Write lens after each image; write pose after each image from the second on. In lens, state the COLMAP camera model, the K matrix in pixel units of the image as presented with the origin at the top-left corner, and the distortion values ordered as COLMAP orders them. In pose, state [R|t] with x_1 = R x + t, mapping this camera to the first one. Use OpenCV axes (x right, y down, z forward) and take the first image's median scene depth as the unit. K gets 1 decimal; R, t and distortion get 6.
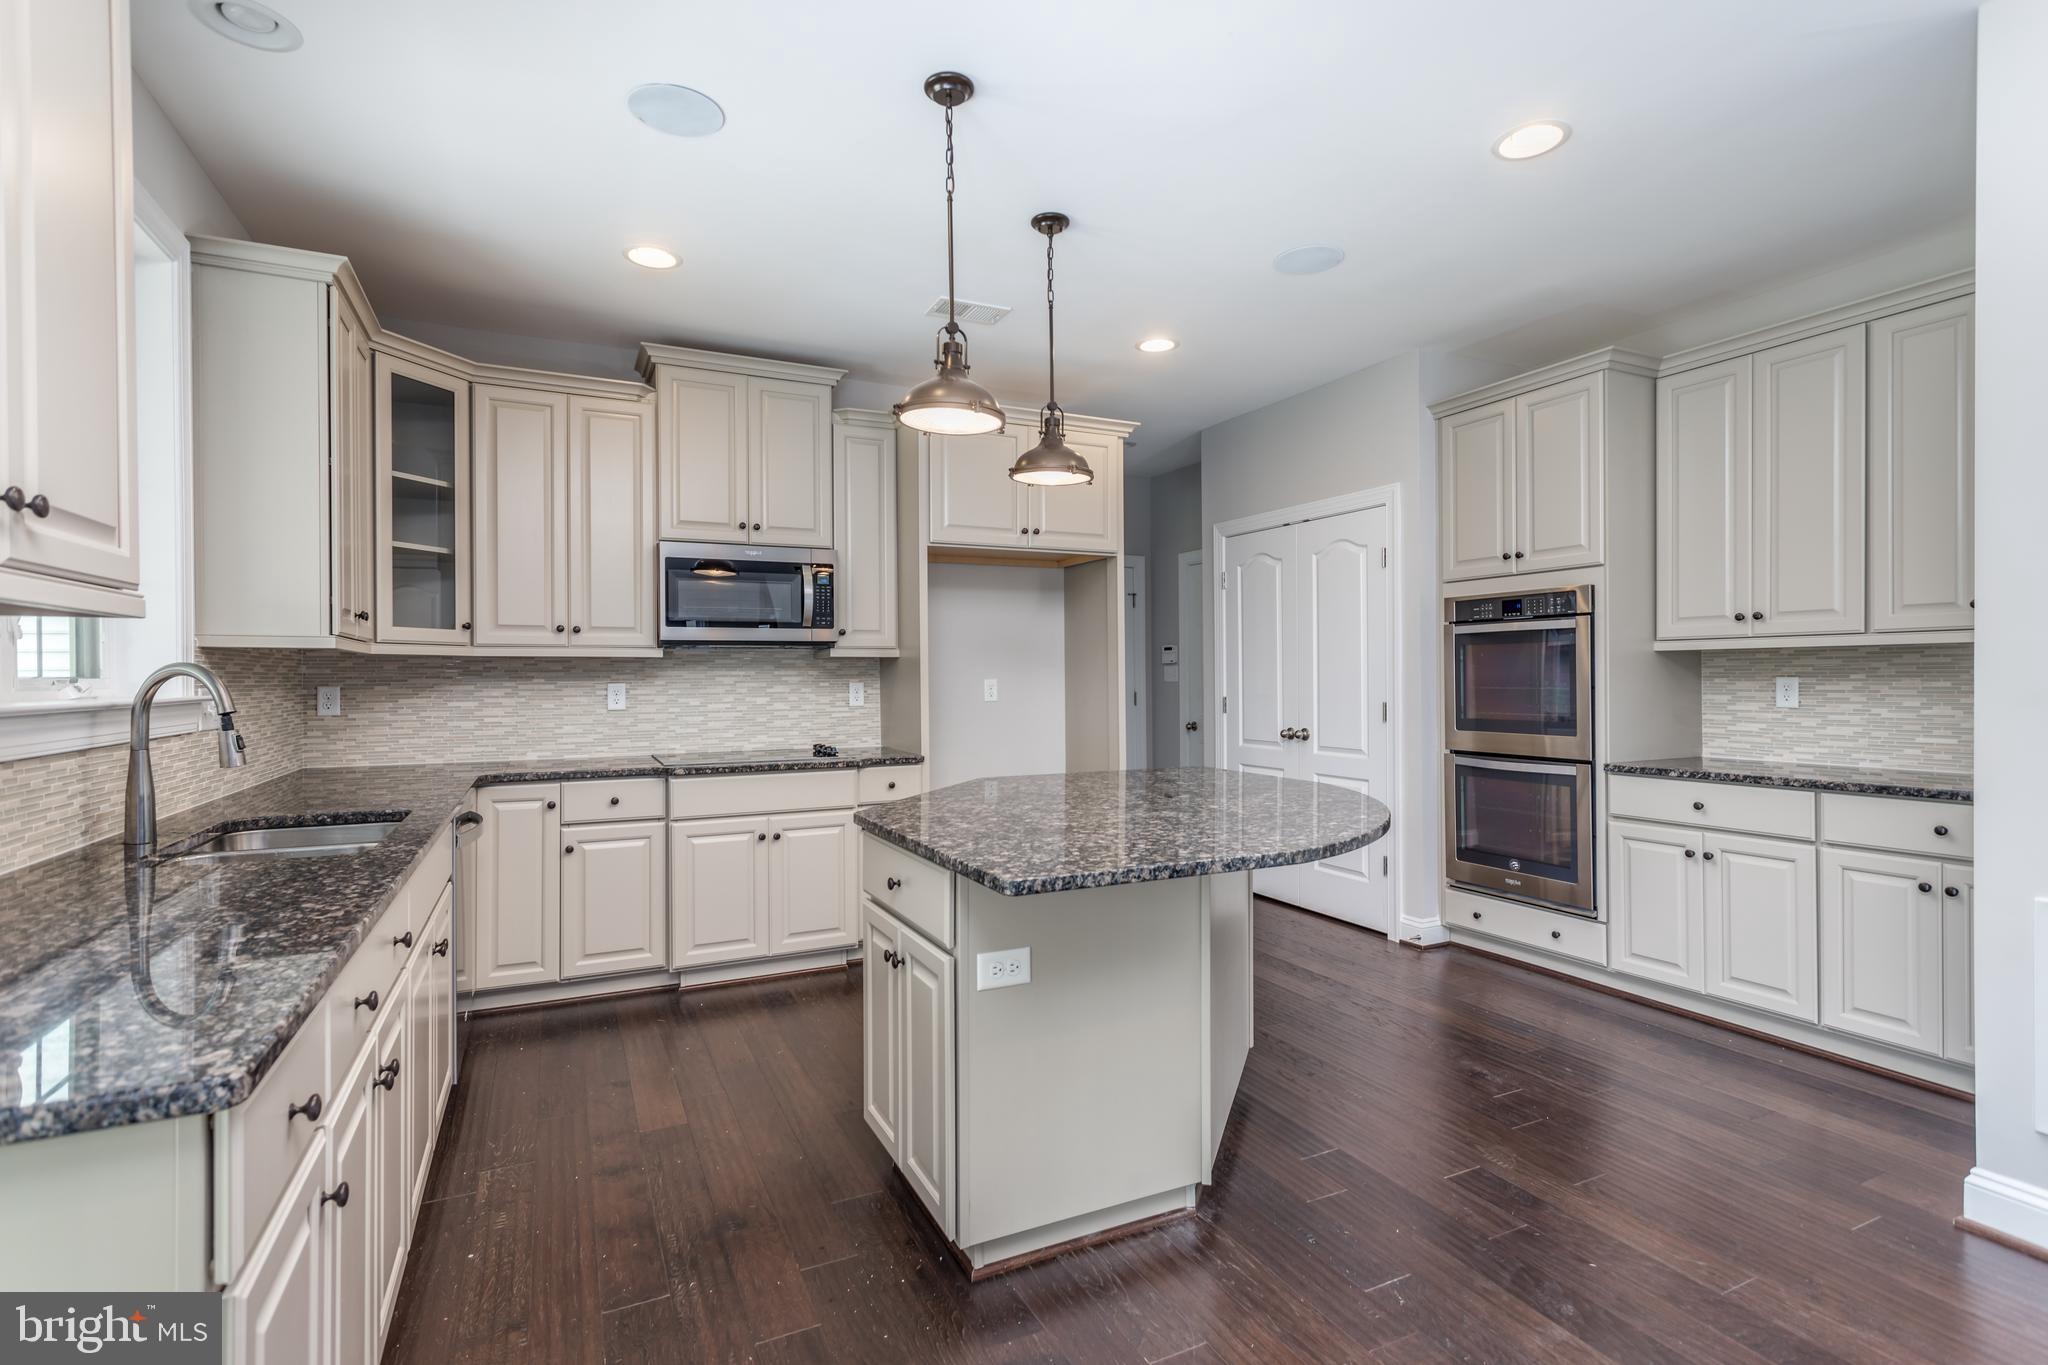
lens RADIAL K [[967.7, 0, 1020.6], [0, 967.7, 680.8], [0, 0, 1]] dist [0.009356, -0.001117]
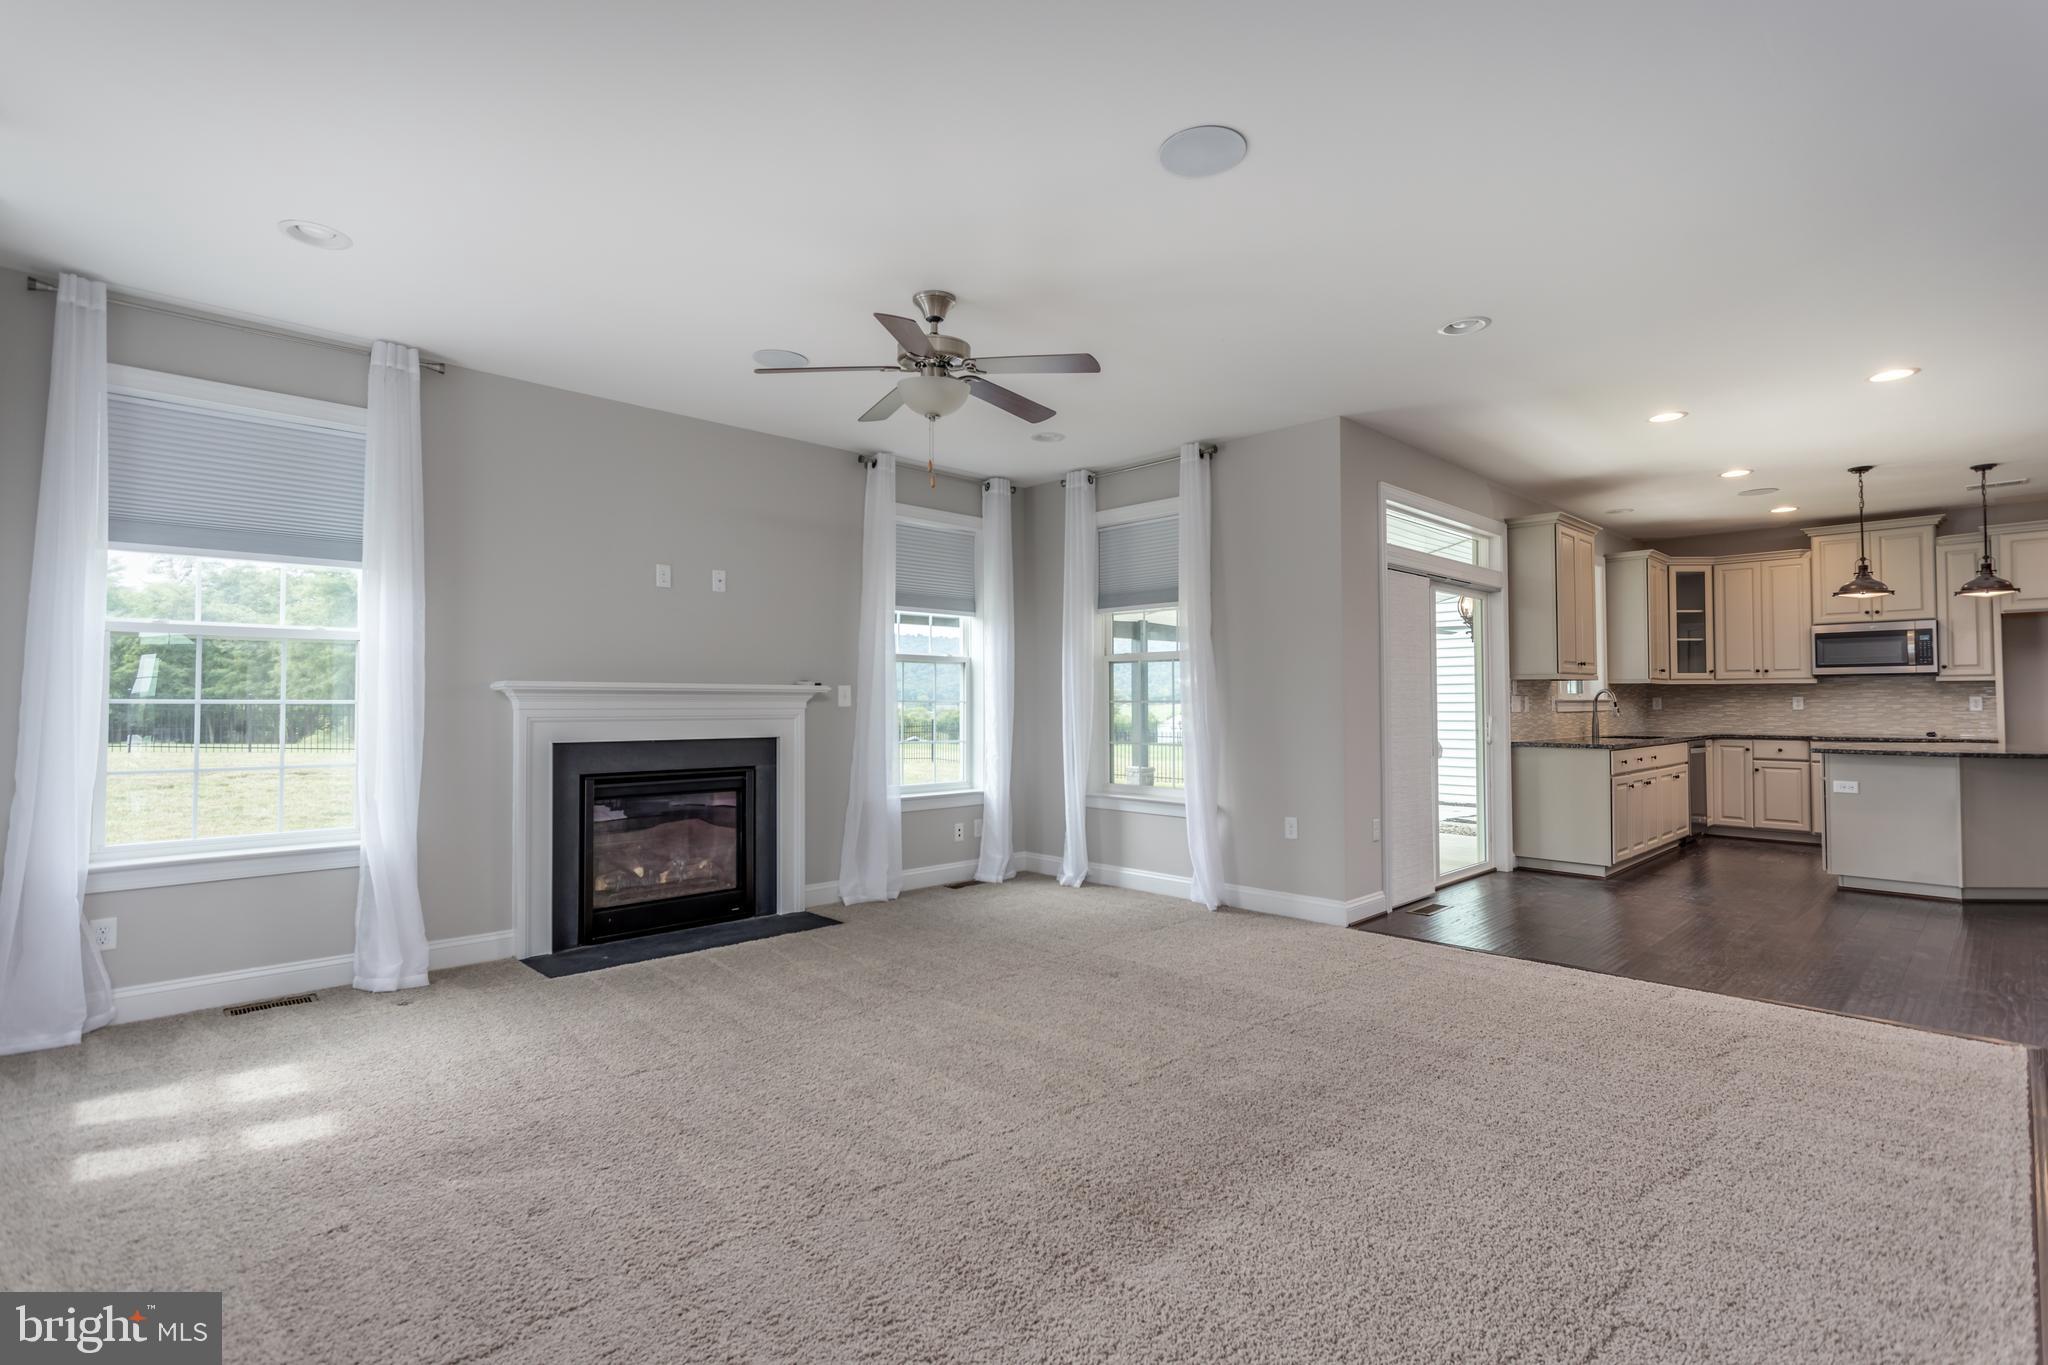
lens RADIAL K [[967.7, 0, 1016.9], [0, 967.7, 679.6], [0, 0, 1]] dist [0.009356, -0.001117]
pose [[0.316894, -0.020891, -0.948231, 1.051638], [-0.001984, 0.999741, -0.022689, 0.017523], [0.948459, 0.009072, 0.316770, -1.245871]]
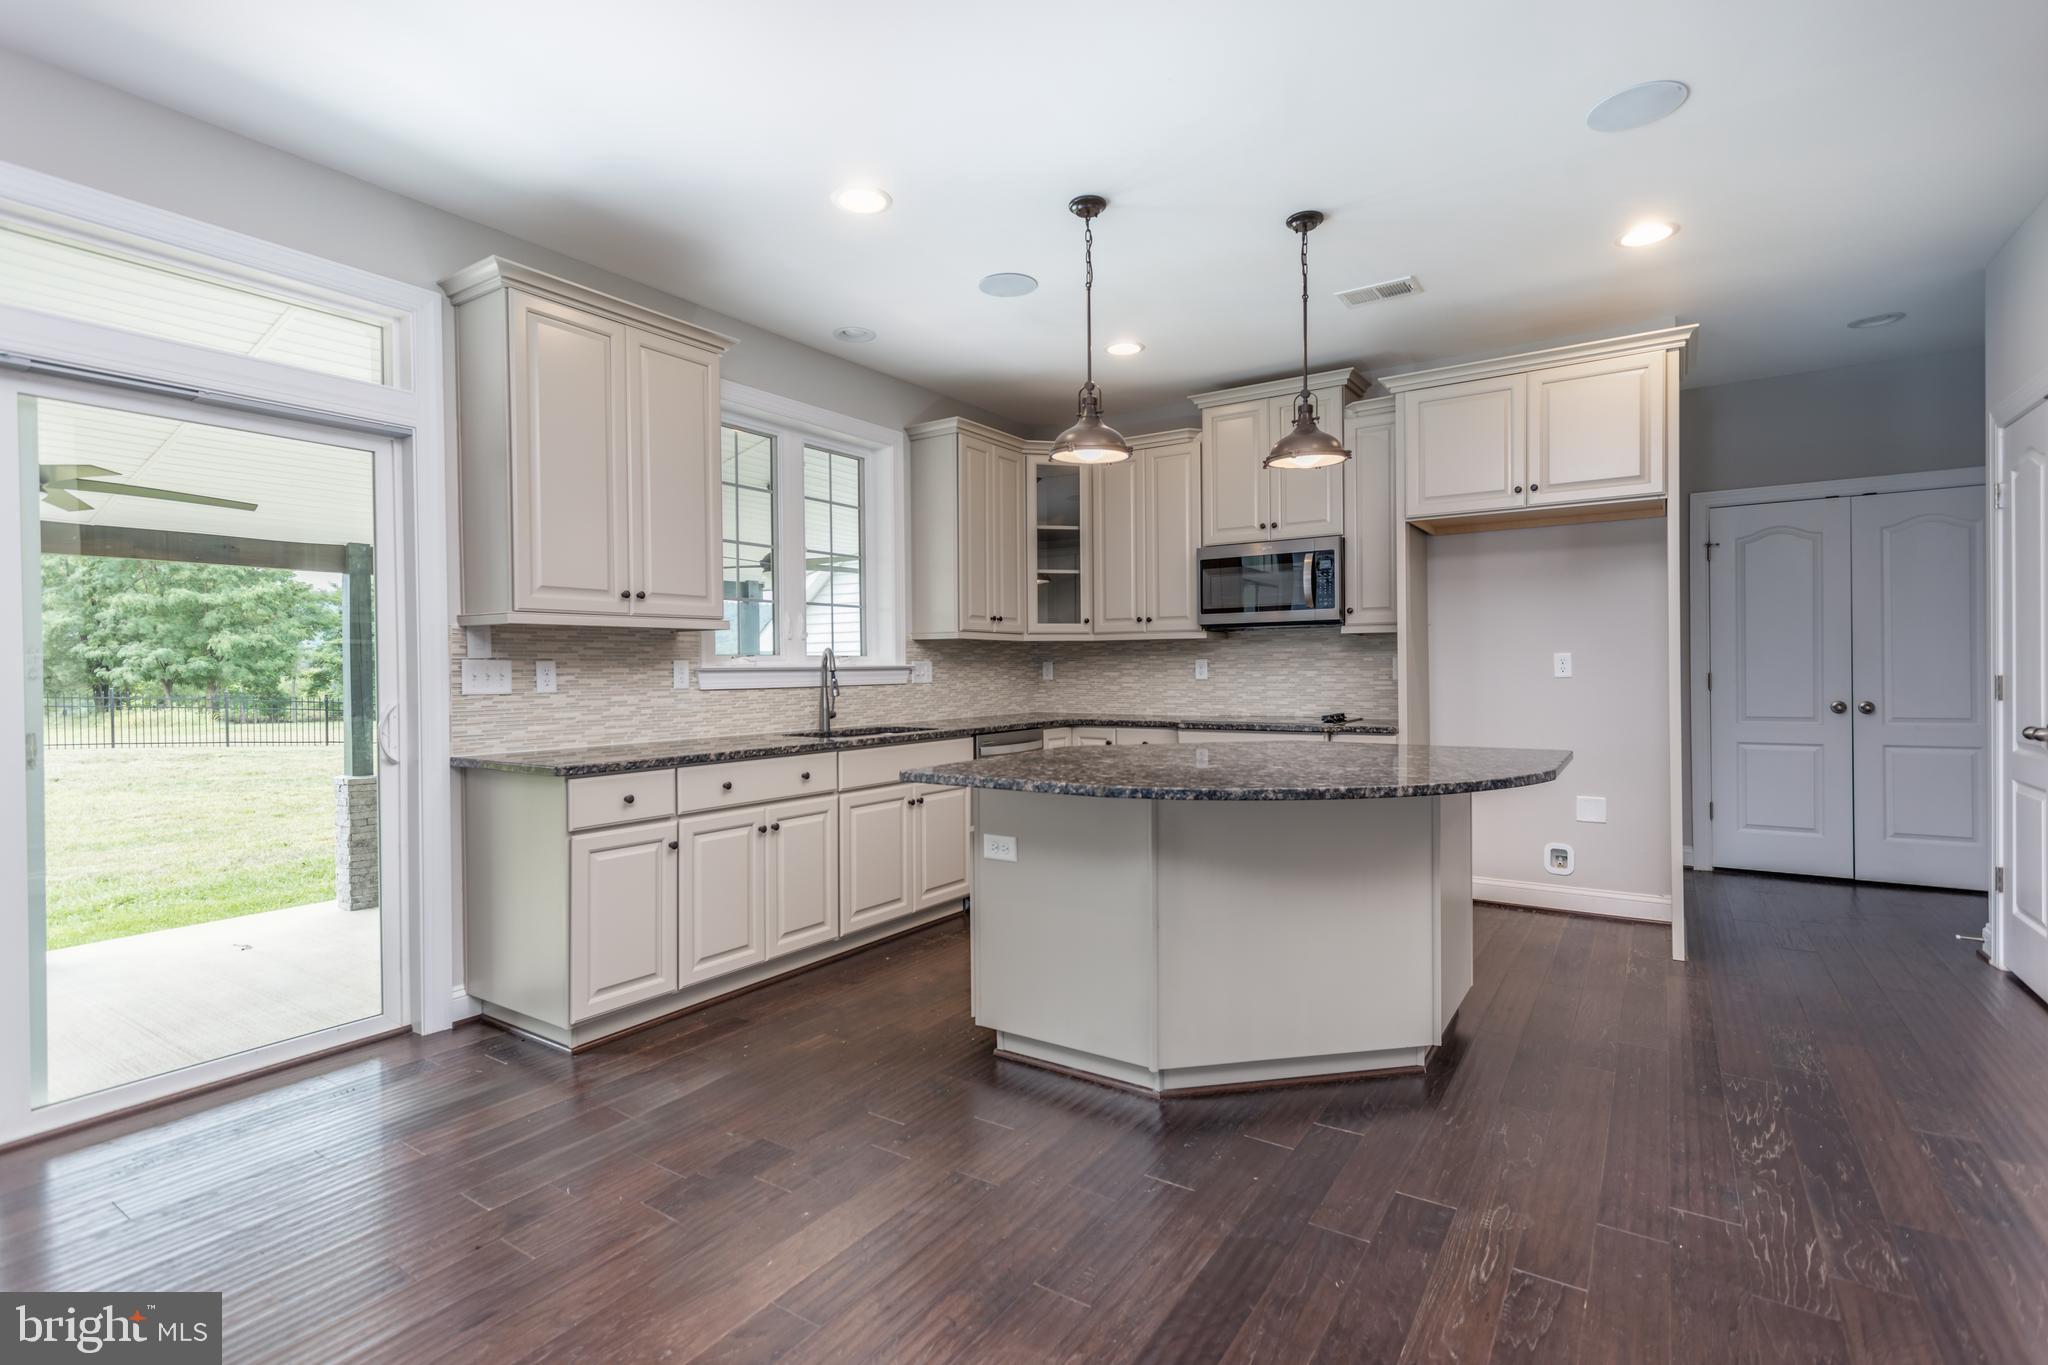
lens RADIAL K [[967.7, 0, 1024.7], [0, 967.7, 675.4], [0, 0, 1]] dist [0.009356, -0.001117]
pose [[0.510403, 0.006151, -0.859914, 0.635020], [0.003641, 0.999950, 0.009314, 0.012633], [0.859928, -0.007885, 0.510355, 0.148132]]
